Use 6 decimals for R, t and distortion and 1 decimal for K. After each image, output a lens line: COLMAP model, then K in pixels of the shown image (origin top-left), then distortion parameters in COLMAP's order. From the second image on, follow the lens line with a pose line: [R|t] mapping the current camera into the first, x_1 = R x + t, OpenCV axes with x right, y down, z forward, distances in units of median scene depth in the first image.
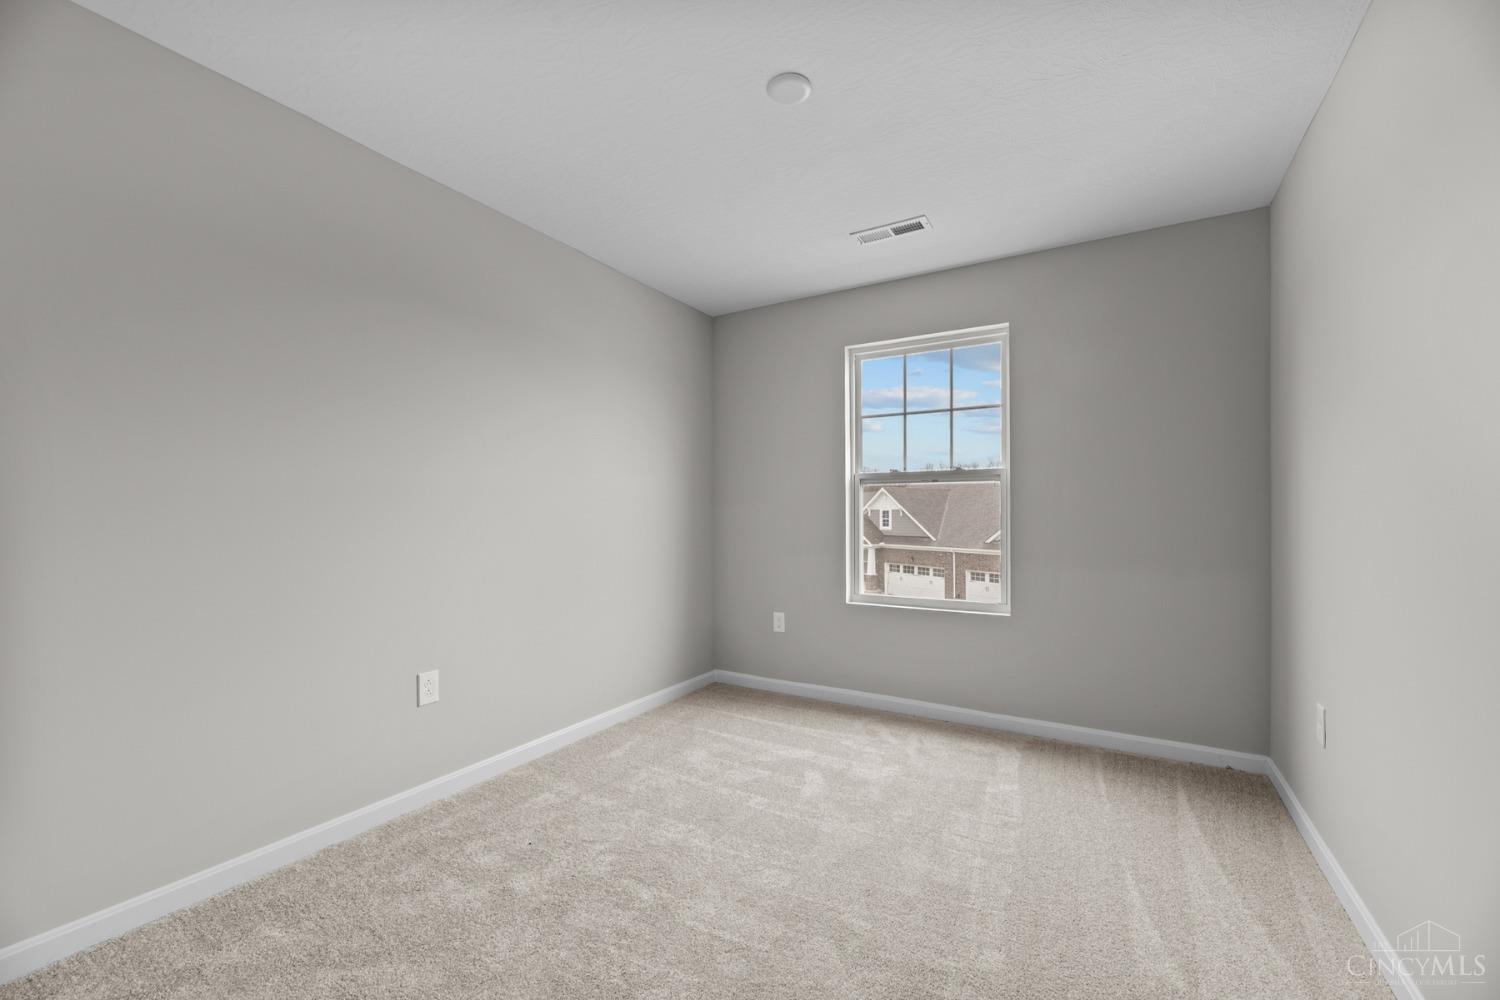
lens RADIAL K [[603.1, 0, 749.7], [0, 603.1, 500.6], [0, 0, 1]] dist [0.001058, -0.003511]
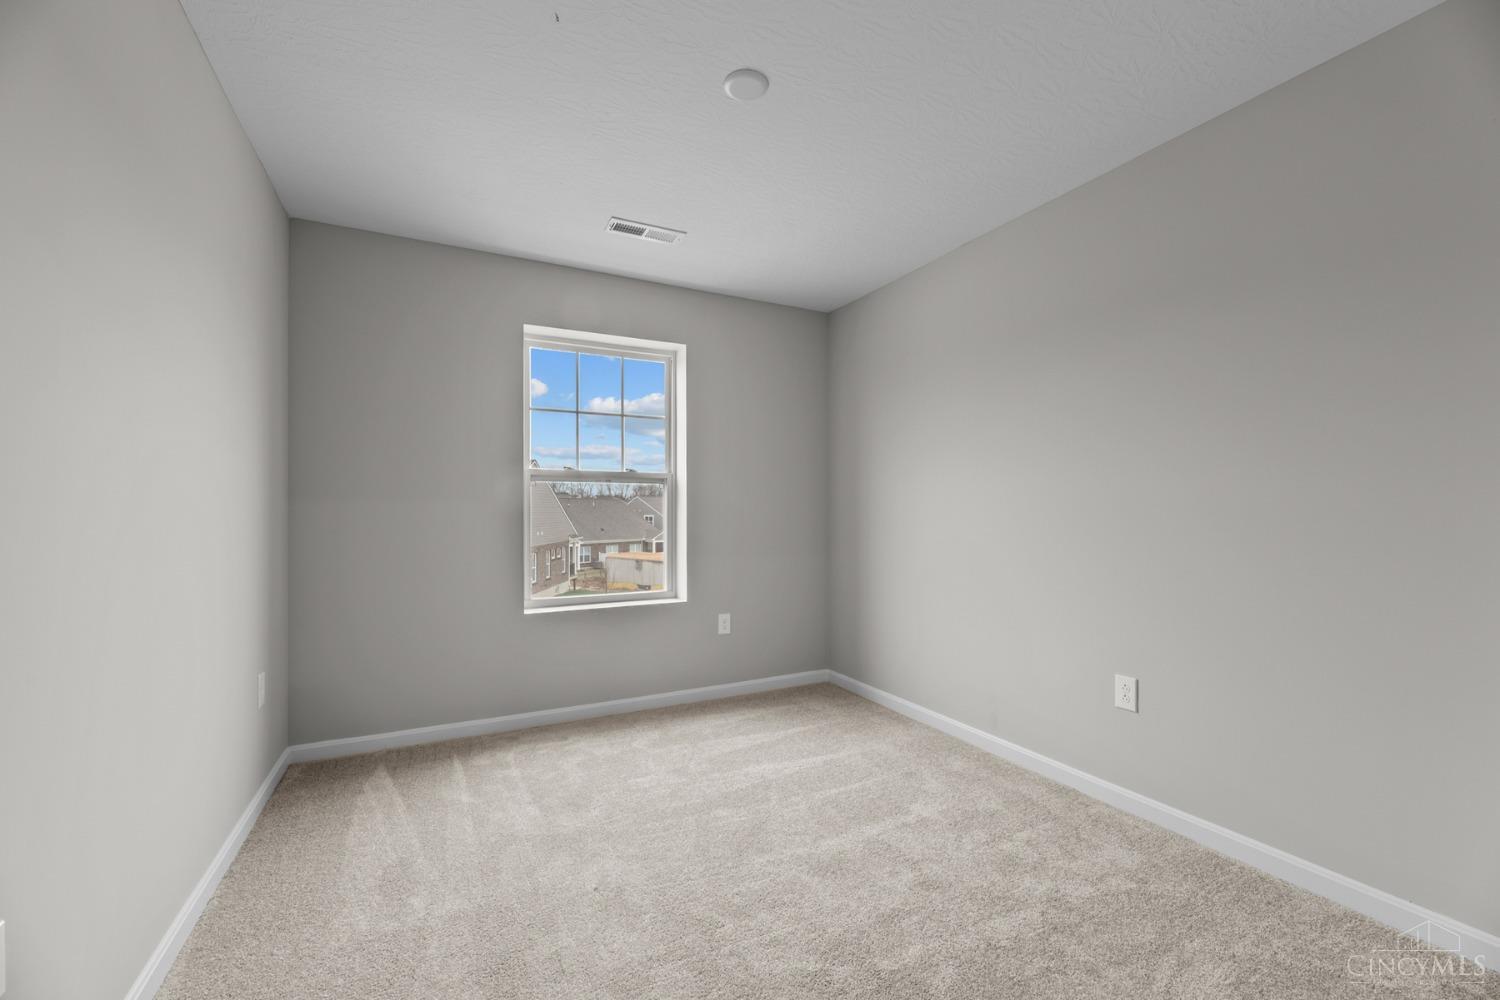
lens RADIAL K [[603.1, 0, 749.3], [0, 603.1, 509.9], [0, 0, 1]] dist [0.001058, -0.003511]
pose [[0.526083, 0.005478, 0.850416, -0.484999], [-0.009746, 0.999952, -0.000412, 0.013247], [-0.850377, -0.008071, 0.526111, 0.301224]]
